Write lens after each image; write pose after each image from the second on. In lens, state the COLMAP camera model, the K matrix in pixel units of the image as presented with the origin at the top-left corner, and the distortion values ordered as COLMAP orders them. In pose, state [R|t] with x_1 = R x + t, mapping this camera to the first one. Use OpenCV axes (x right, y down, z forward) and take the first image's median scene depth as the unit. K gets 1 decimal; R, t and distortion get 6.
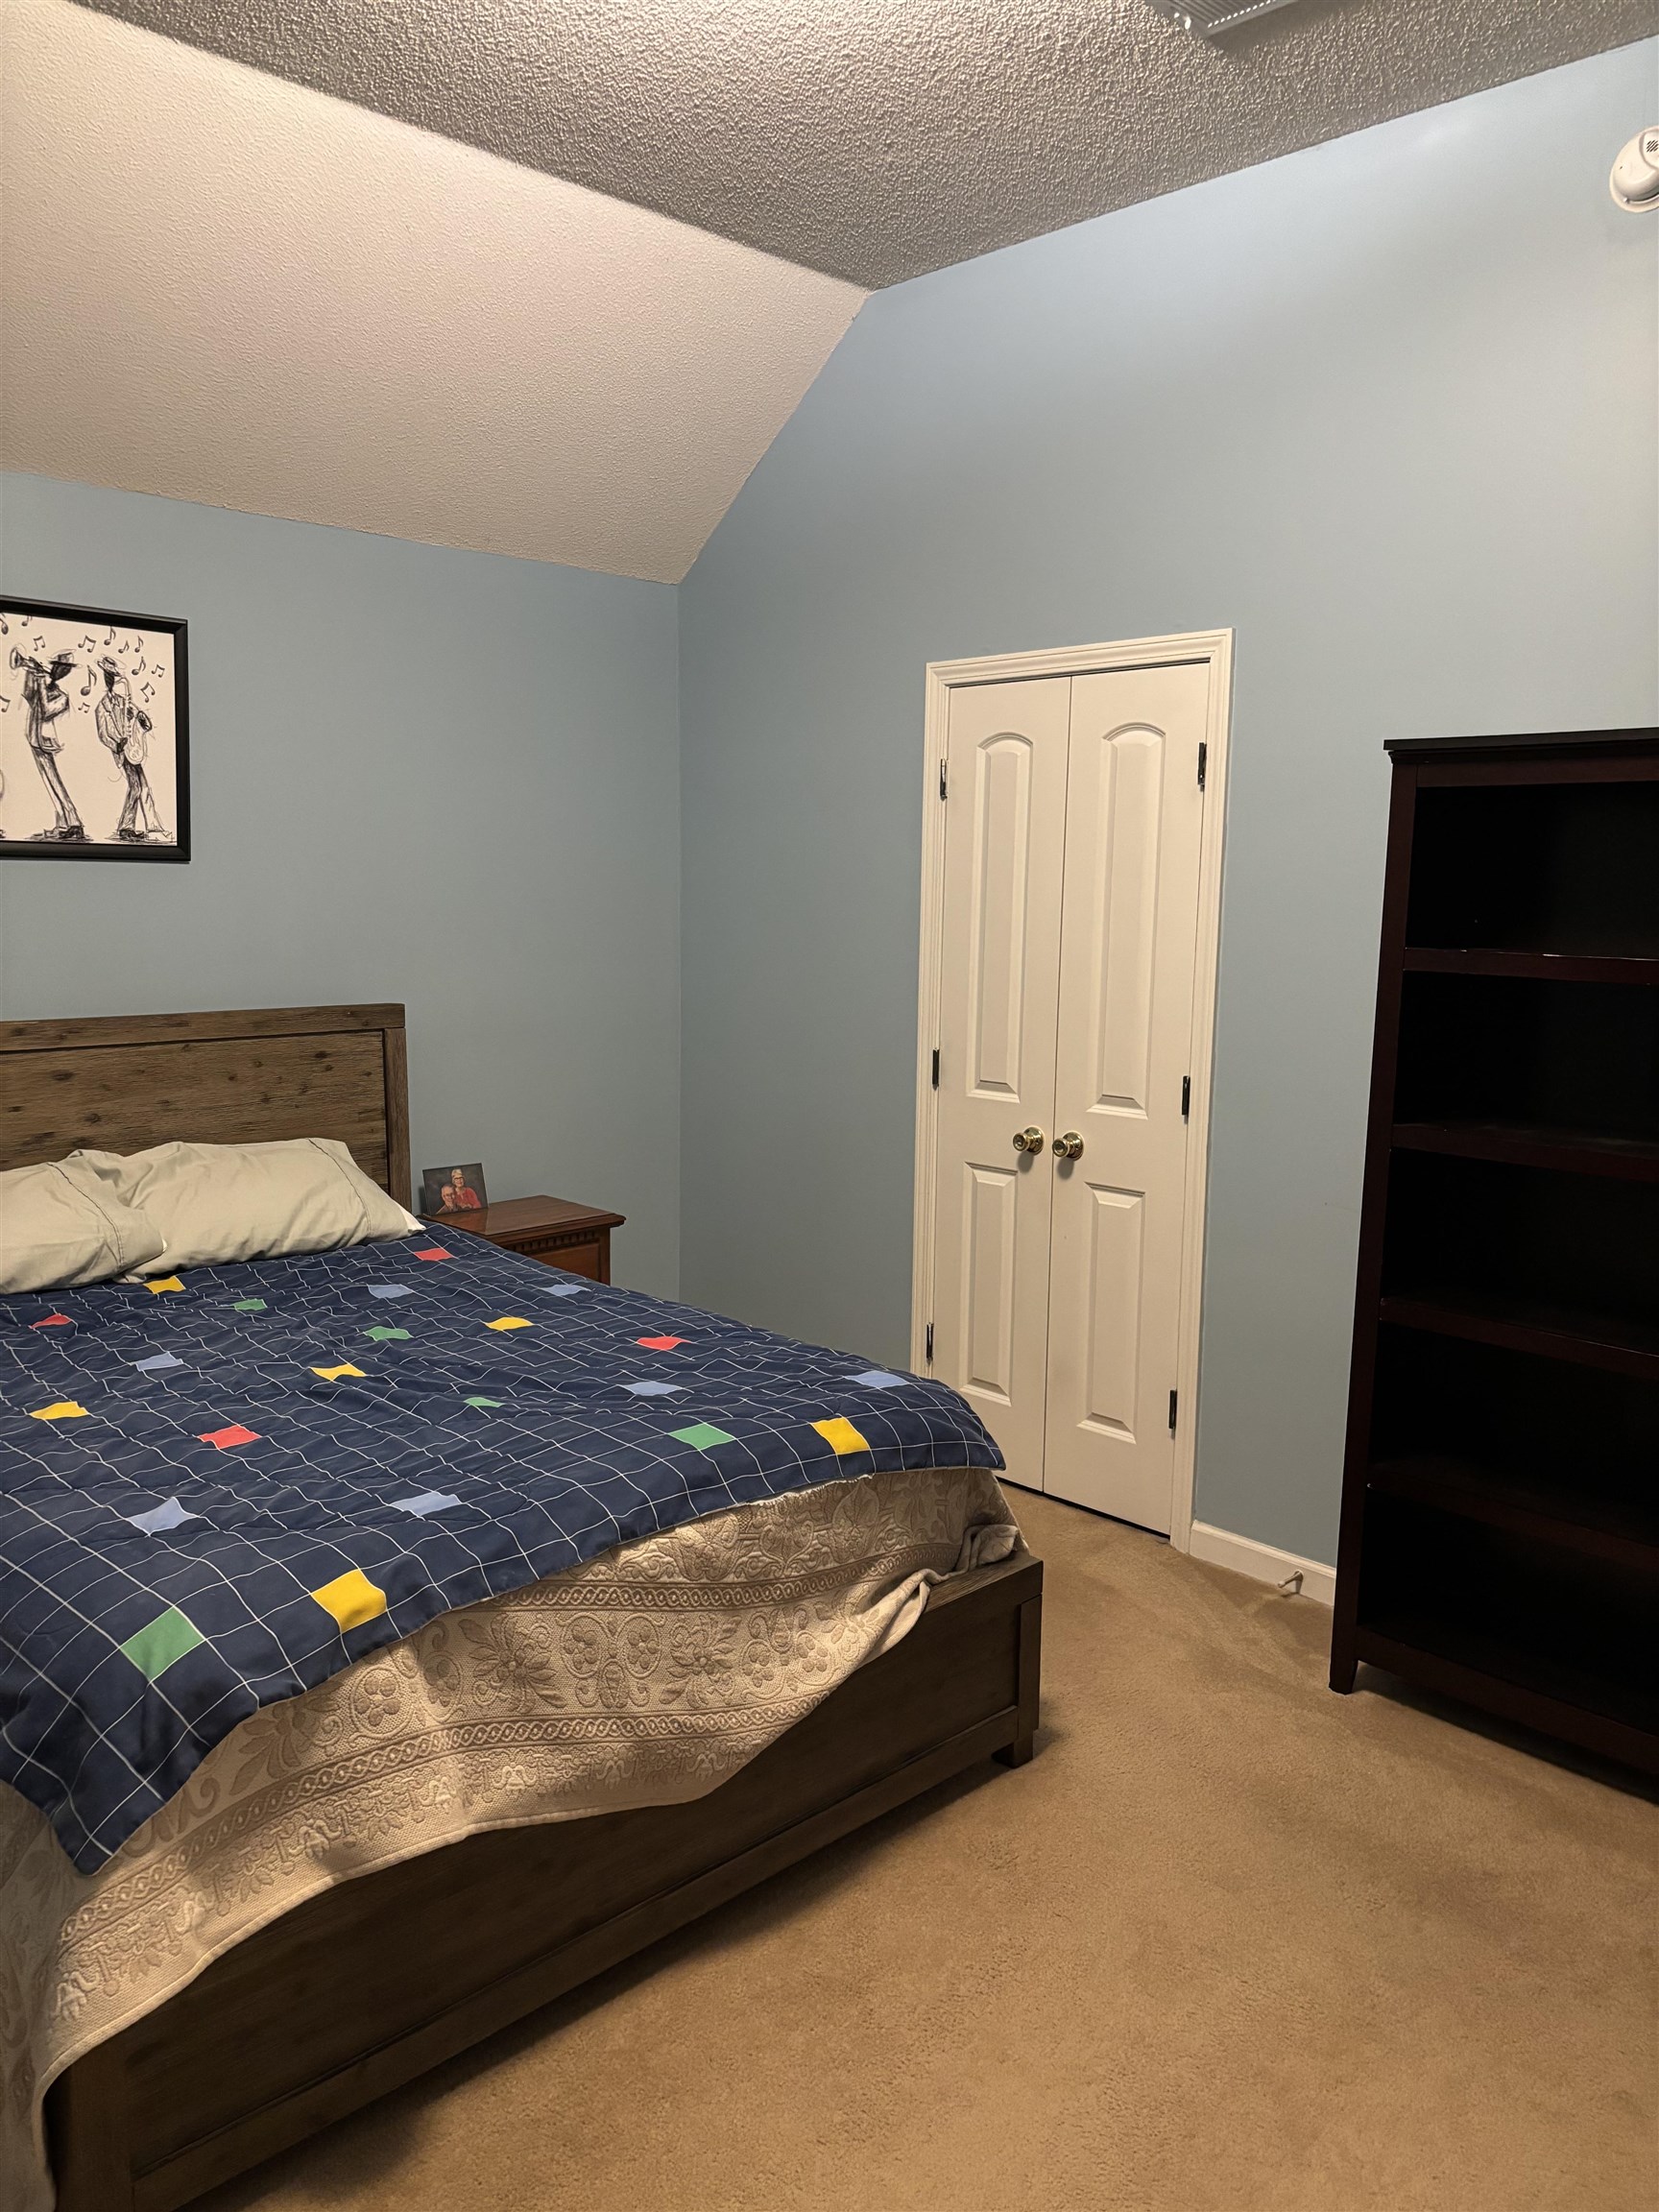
lens RADIAL K [[1650.7, 0, 800.3], [0, 1650.7, 1100.0], [0, 0, 1]] dist [0.032535, -0.045925]
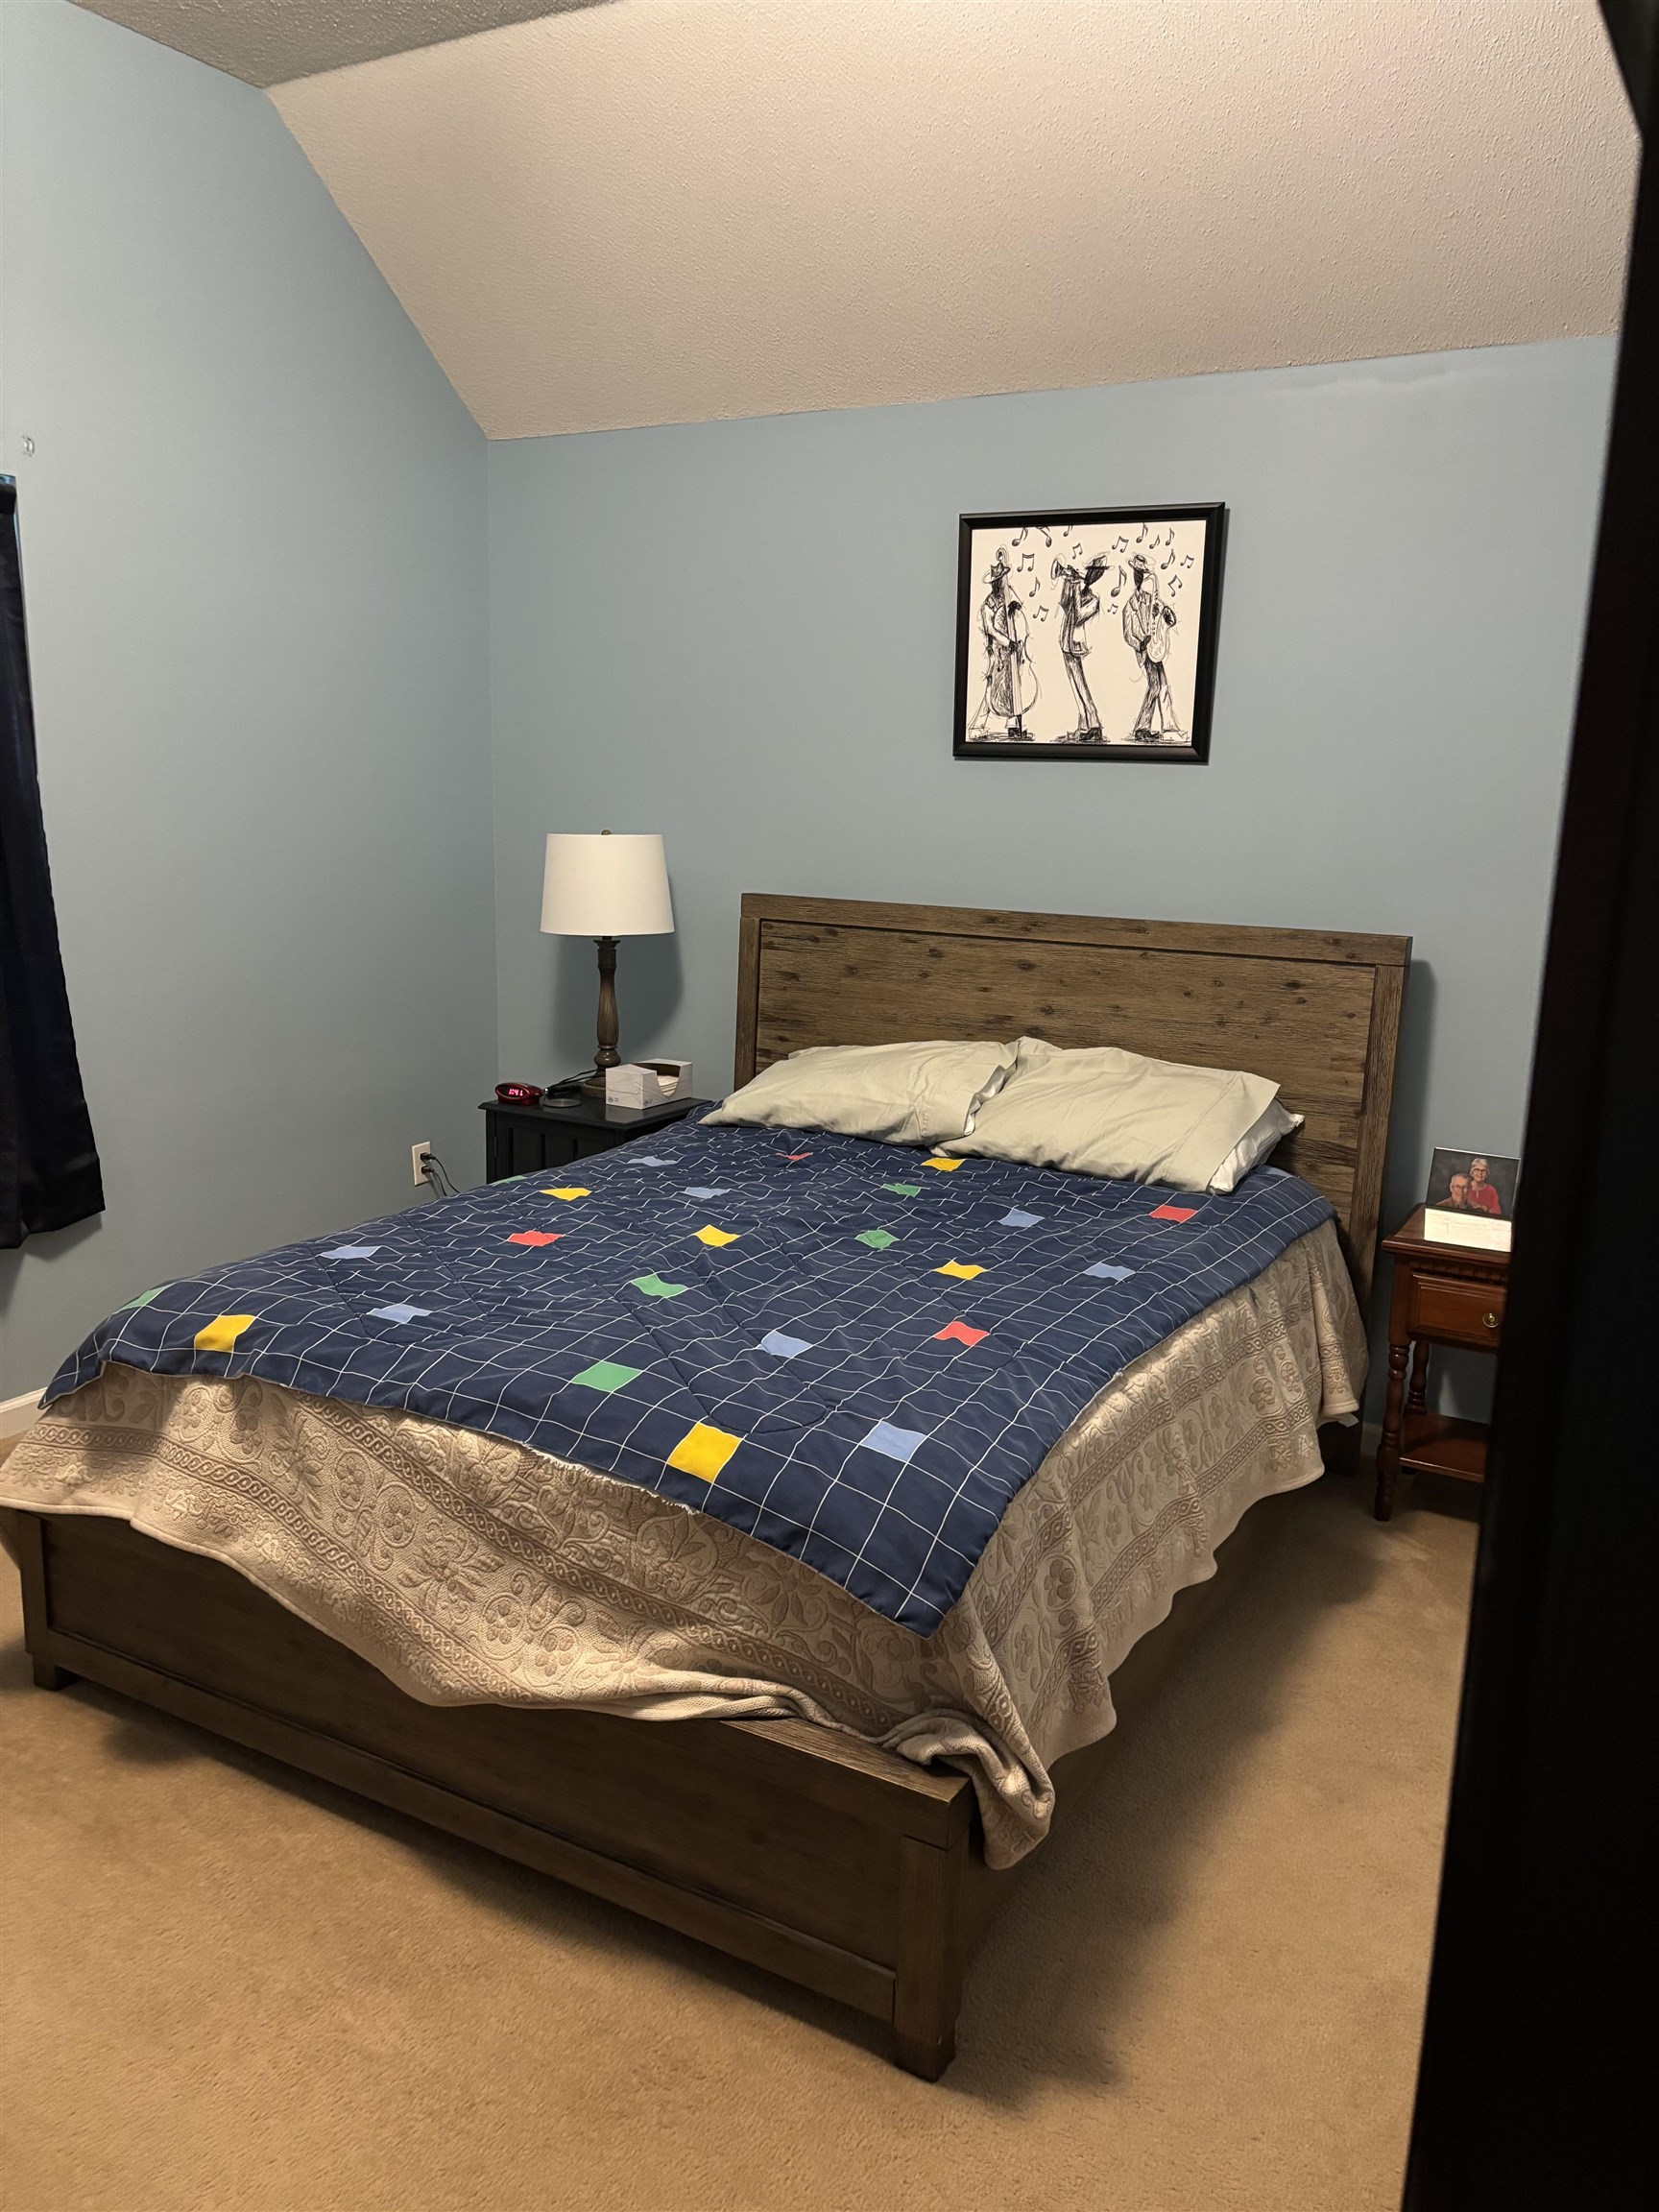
lens RADIAL K [[1650.7, 0, 800.3], [0, 1650.7, 1100.0], [0, 0, 1]] dist [0.032535, -0.045925]
pose [[0.279966, 0.178787, -0.943215, 0.528845], [-0.151561, 0.978415, 0.140473, -0.056470], [0.947971, 0.103627, 0.301020, 0.549885]]
